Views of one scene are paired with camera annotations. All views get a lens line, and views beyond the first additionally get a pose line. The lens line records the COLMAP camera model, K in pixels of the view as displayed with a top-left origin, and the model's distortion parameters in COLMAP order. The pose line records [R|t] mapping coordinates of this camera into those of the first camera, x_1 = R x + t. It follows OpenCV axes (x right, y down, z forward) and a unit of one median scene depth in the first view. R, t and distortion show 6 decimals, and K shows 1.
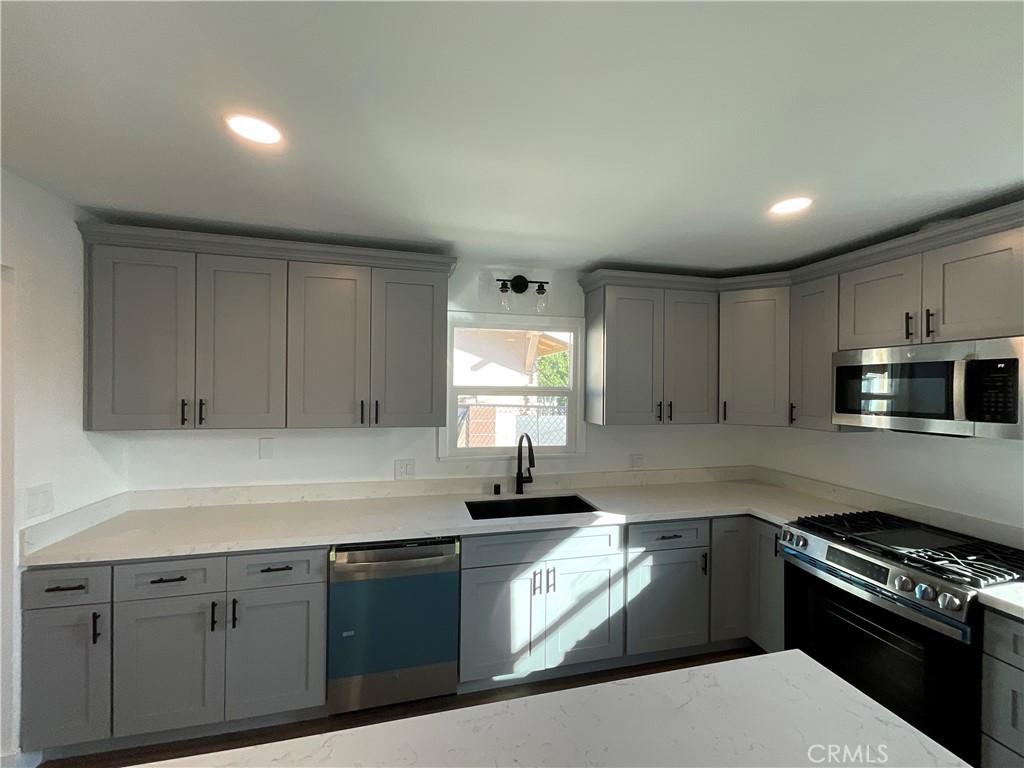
lens RADIAL K [[411.1, 0, 512.7], [0, 411.1, 387.0], [0, 0, 1]] dist [-0.005480, -0.000111]
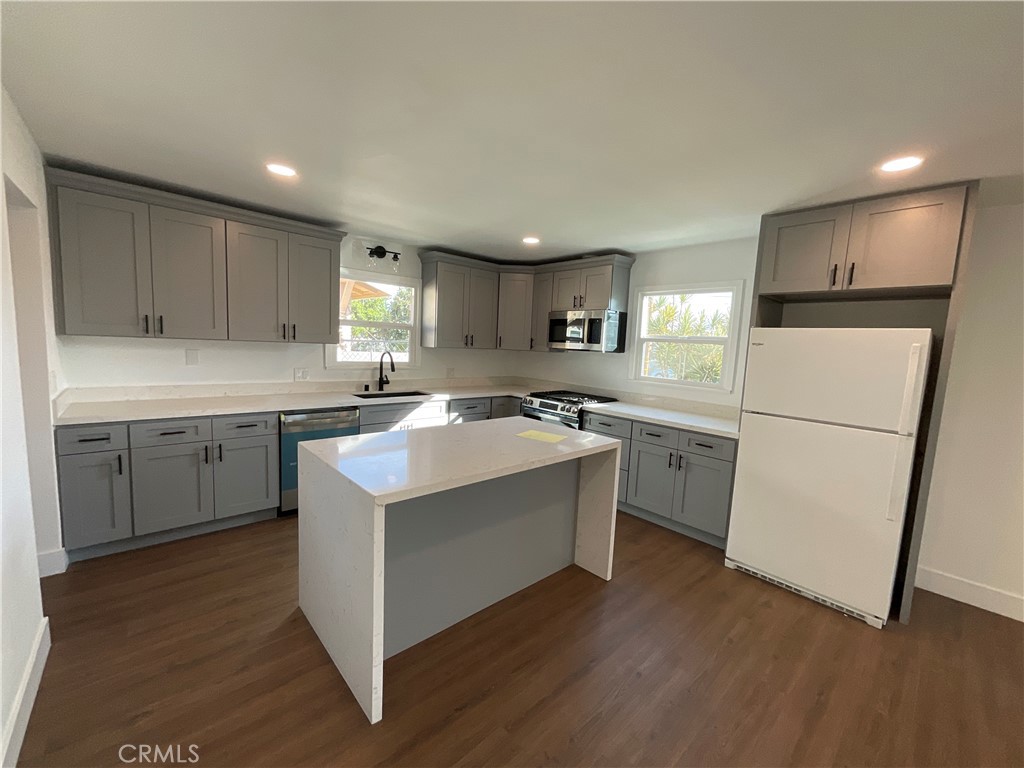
lens RADIAL K [[411.1, 0, 512.7], [0, 411.1, 387.0], [0, 0, 1]] dist [-0.005480, -0.000111]
pose [[0.876985, -0.020301, 0.480089, -0.345665], [-0.037922, 0.993067, 0.111265, 0.061919], [-0.479020, -0.115784, 0.870135, -0.700592]]
